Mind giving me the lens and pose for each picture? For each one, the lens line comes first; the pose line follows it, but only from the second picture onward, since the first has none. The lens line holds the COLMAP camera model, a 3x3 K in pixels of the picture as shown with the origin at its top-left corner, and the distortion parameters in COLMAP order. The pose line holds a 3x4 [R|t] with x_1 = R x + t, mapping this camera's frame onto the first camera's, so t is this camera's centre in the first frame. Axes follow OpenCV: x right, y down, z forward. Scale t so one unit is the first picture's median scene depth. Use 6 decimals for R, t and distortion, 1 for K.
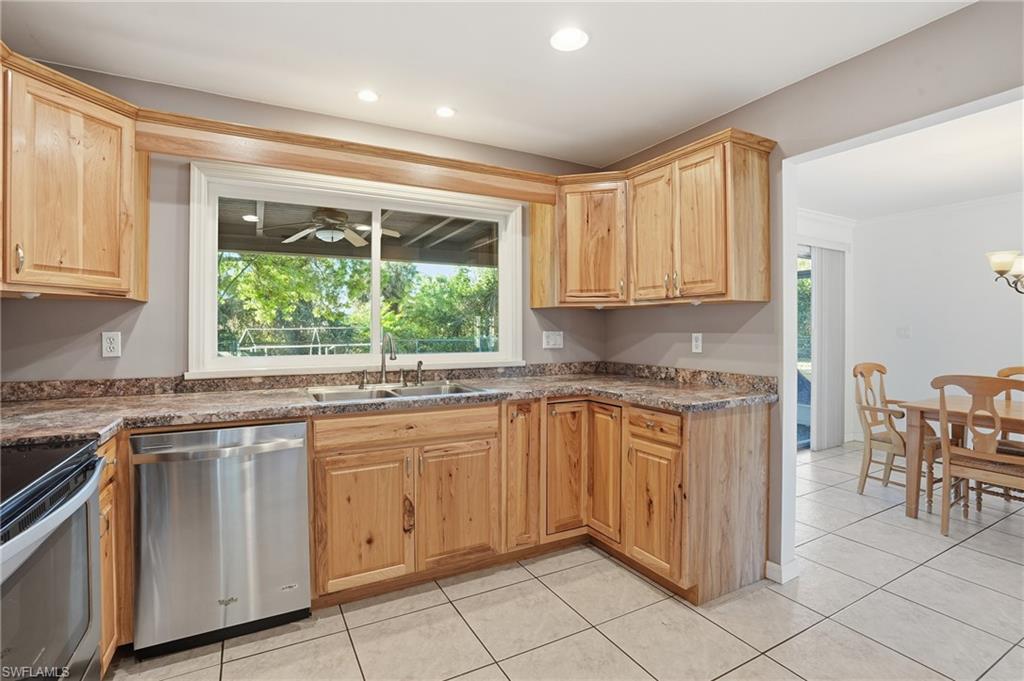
lens RADIAL K [[478.9, 0, 509.8], [0, 478.9, 333.4], [0, 0, 1]] dist [-0.039078, -0.000179]
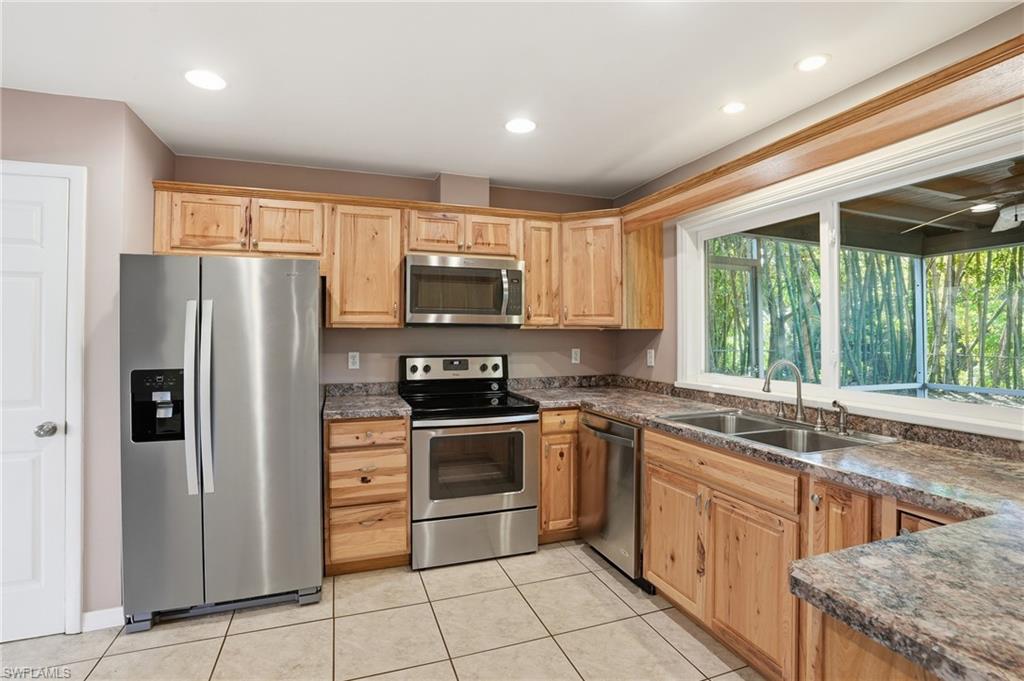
lens RADIAL K [[478.9, 0, 509.8], [0, 478.9, 336.1], [0, 0, 1]] dist [-0.039078, -0.000179]
pose [[-0.137259, 0.003646, -0.990528, 0.722113], [-0.013964, 0.999887, 0.005616, -0.047464], [0.990437, 0.014603, -0.137193, 0.718864]]
